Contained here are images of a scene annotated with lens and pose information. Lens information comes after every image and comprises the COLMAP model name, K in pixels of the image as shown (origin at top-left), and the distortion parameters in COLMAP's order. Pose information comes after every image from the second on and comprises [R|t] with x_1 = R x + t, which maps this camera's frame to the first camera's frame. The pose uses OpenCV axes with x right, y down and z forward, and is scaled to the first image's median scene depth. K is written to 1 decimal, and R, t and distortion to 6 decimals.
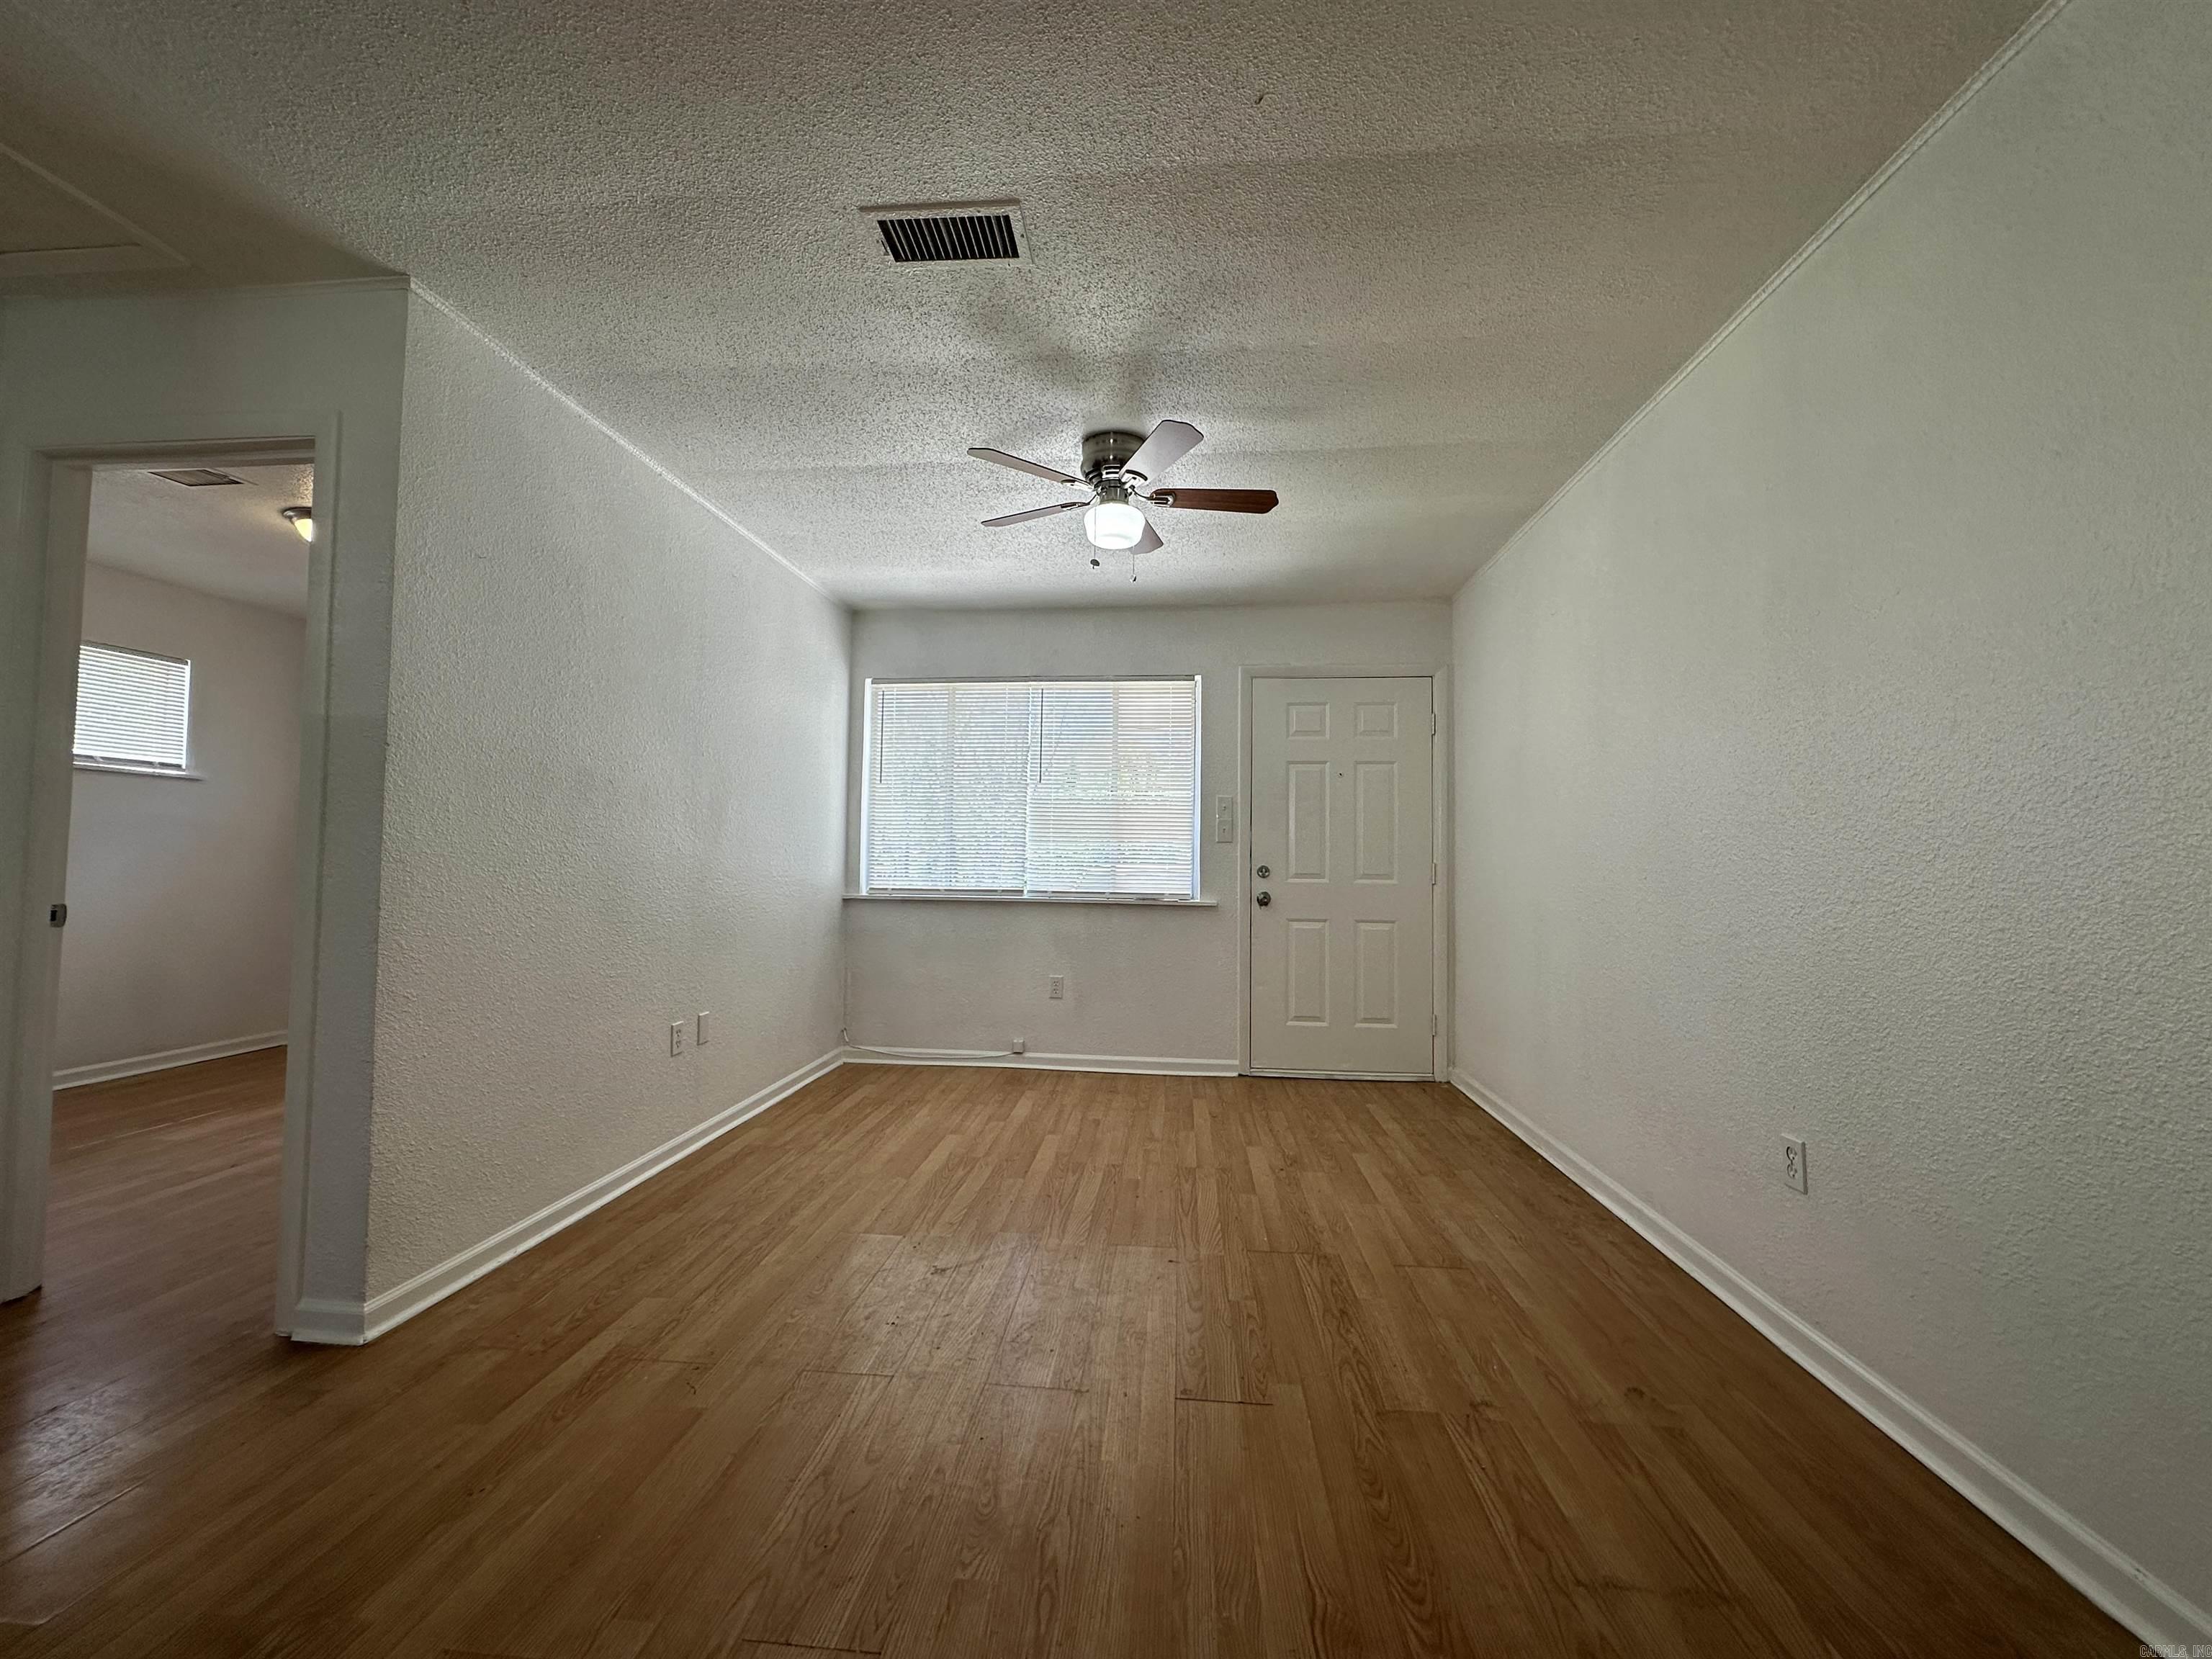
lens RADIAL K [[890.2, 0, 1104.7], [0, 890.2, 818.9], [0, 0, 1]] dist [-0.001726, -0.000113]
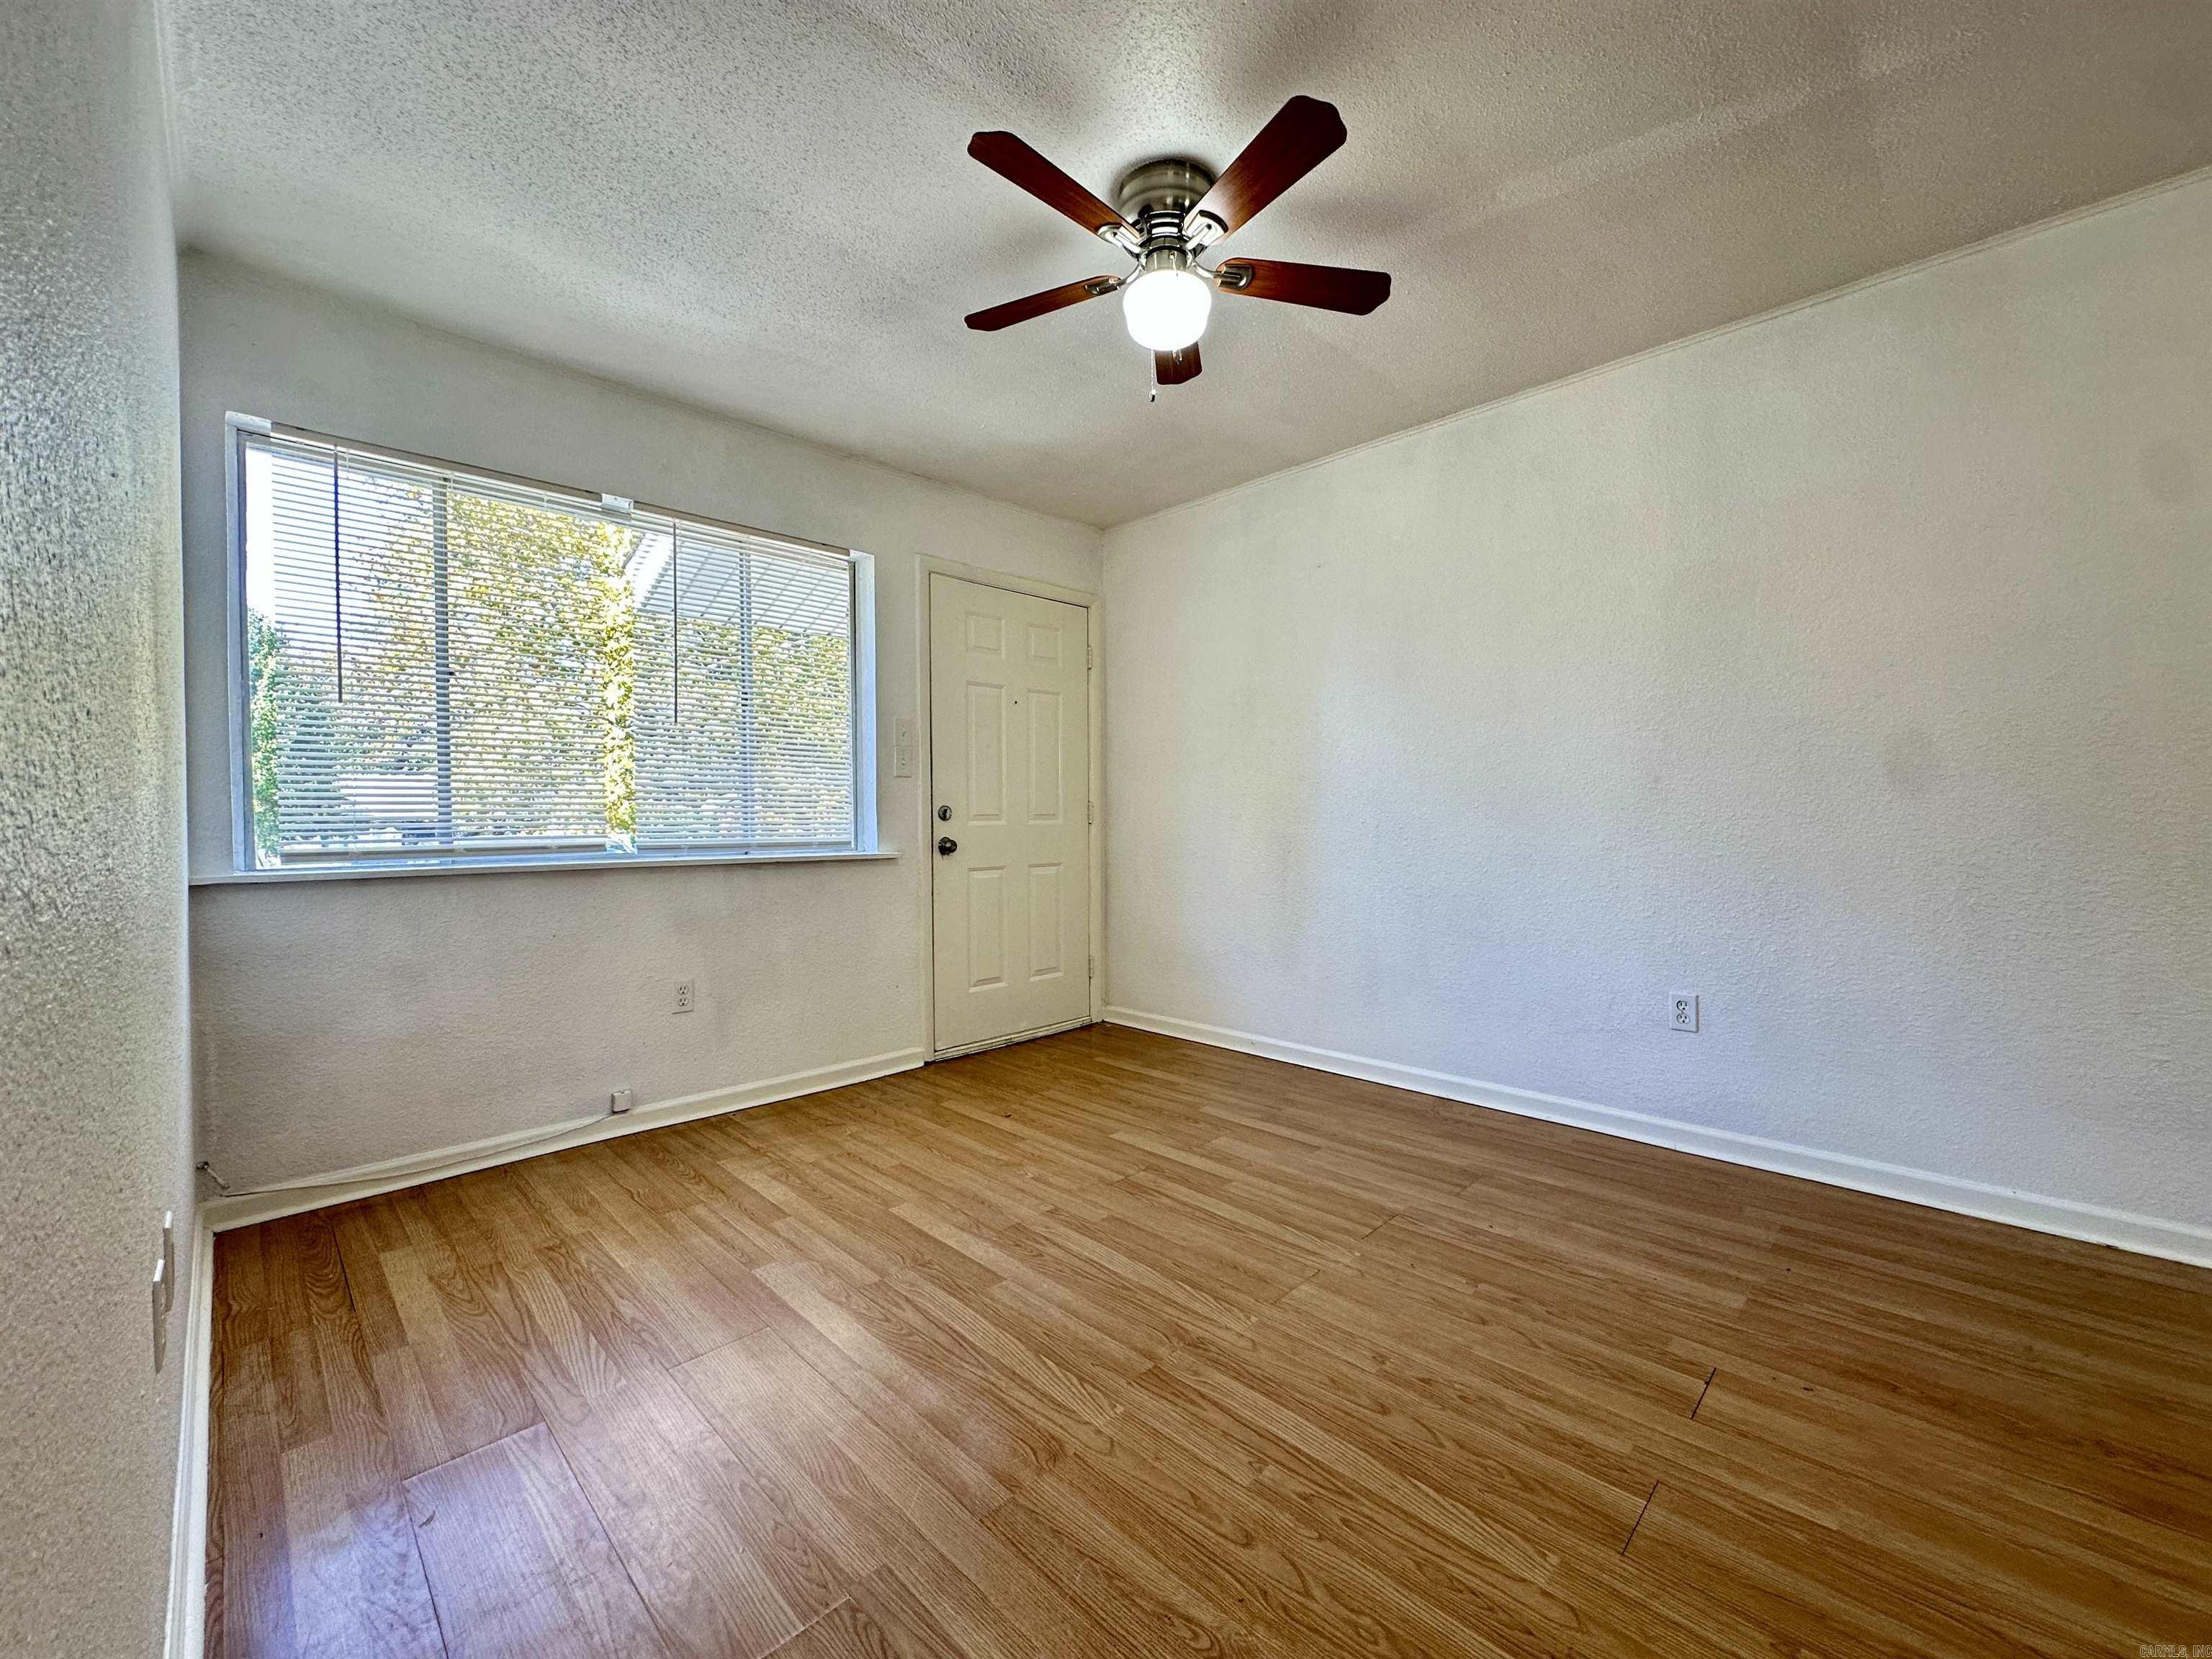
lens RADIAL K [[877.7, 0, 1129.5], [0, 877.7, 825.4], [0, 0, 1]] dist [-0.001896, -0.000061]
pose [[0.632281, -0.020972, 0.774456, -0.423608], [-0.027695, 0.998383, 0.049647, 0.032021], [-0.774244, -0.052839, 0.630677, 0.441182]]
